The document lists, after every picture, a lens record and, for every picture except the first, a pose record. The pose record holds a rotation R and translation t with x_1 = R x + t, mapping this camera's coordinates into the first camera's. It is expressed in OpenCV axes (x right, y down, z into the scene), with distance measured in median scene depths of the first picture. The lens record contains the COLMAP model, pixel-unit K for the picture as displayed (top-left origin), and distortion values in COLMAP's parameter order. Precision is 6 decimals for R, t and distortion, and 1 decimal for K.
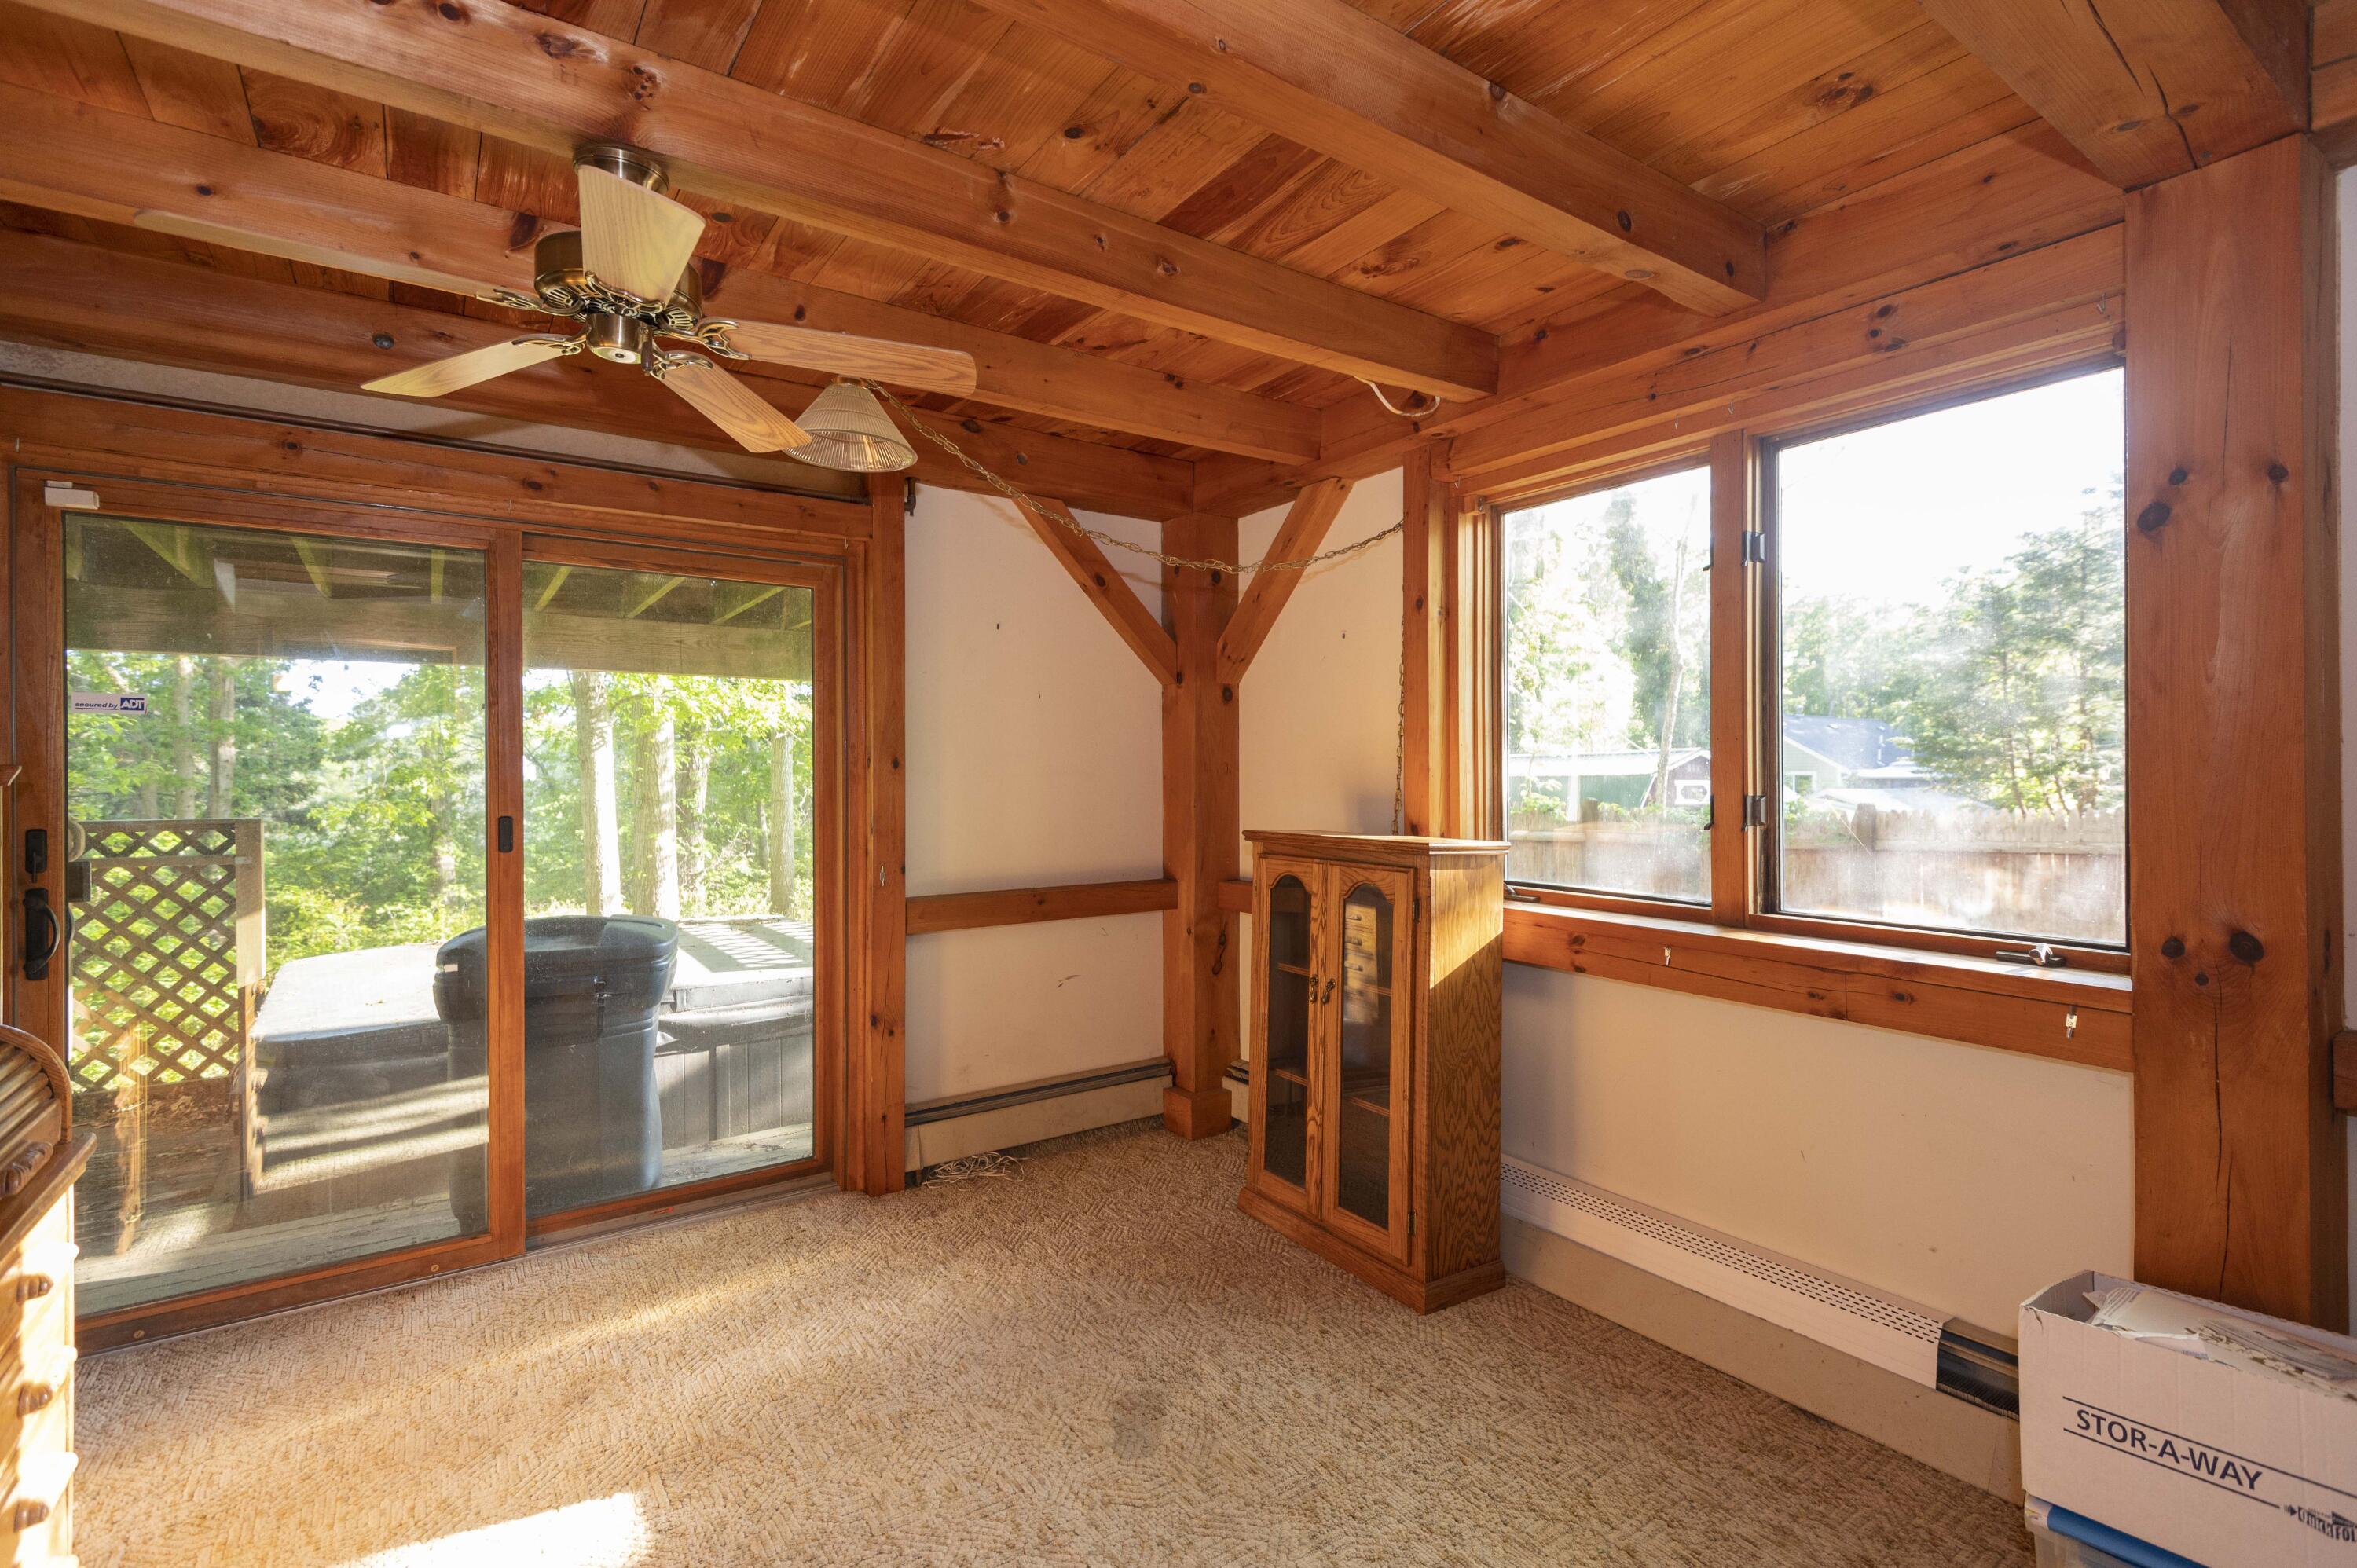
lens RADIAL K [[1069.7, 0, 1184.1], [0, 1069.7, 772.5], [0, 0, 1]] dist [0.025696, -0.013773]
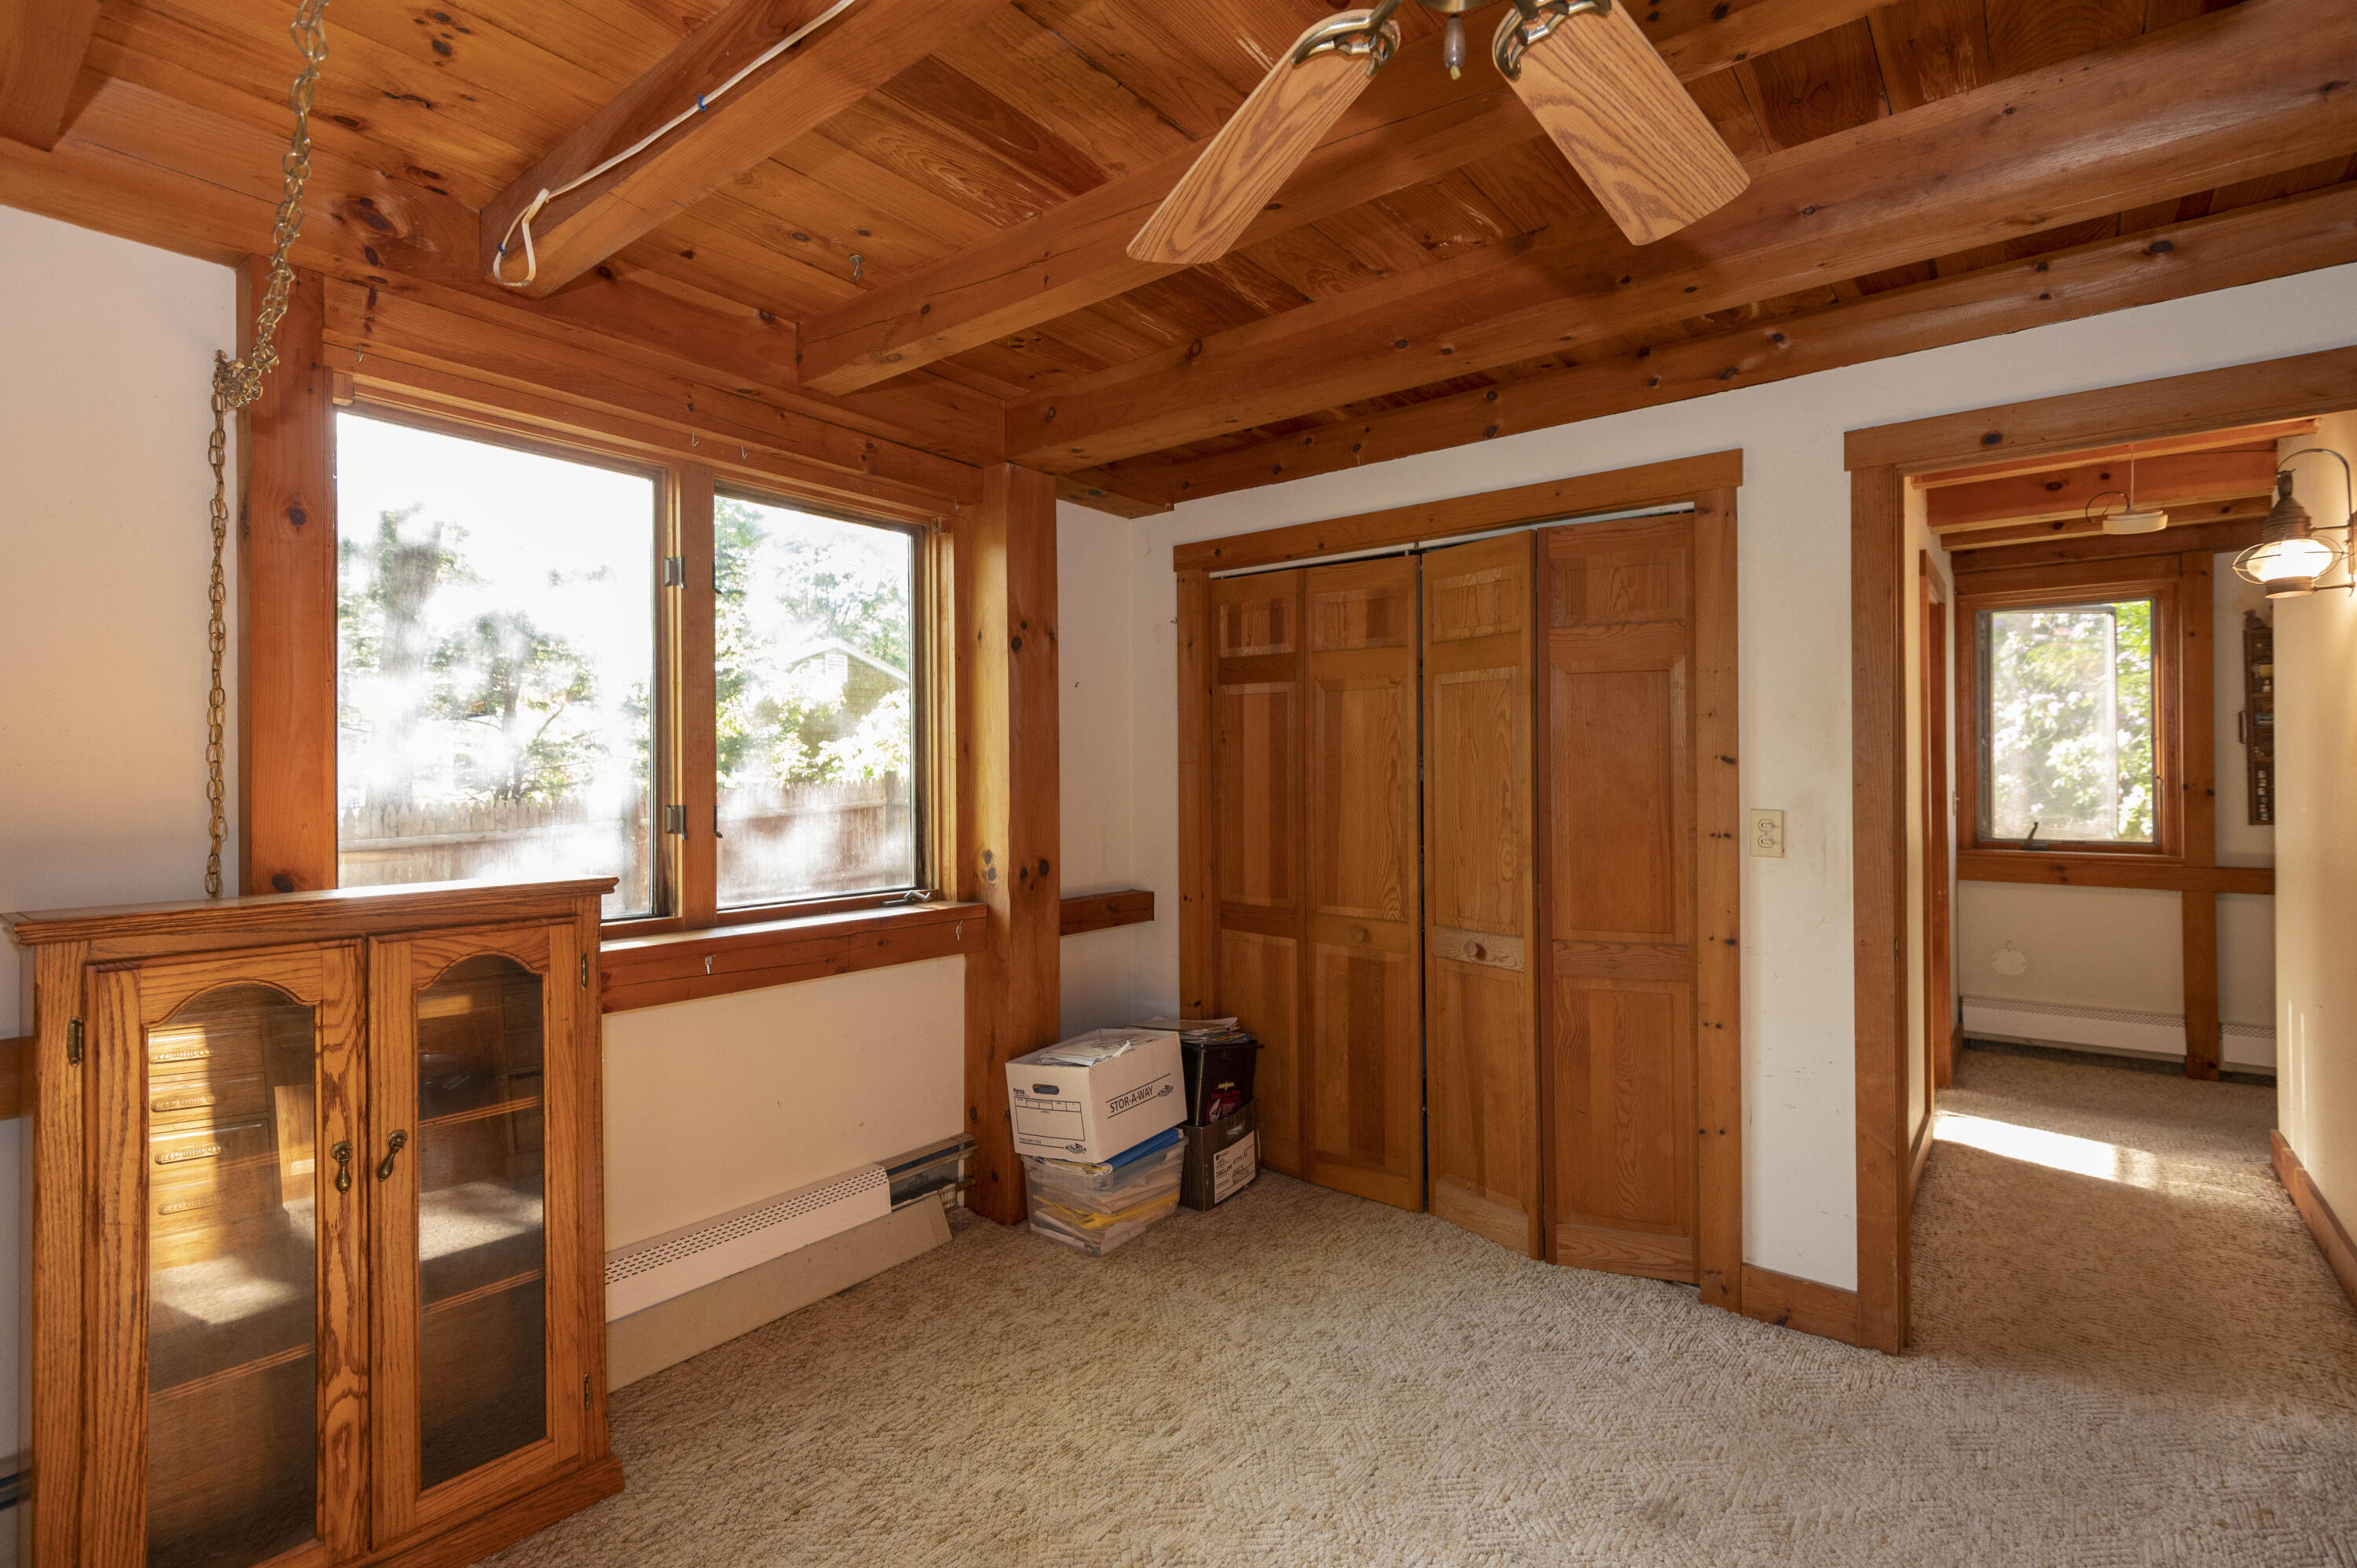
lens RADIAL K [[1096.2, 0, 1177.8], [0, 1096.2, 769.1], [0, 0, 1]] dist [-0.000355, -0.009699]
pose [[-0.297884, 0.009001, 0.954560, -0.676331], [0.006926, 0.999950, -0.007267, -0.002930], [-0.954577, 0.004446, -0.297932, 0.893746]]
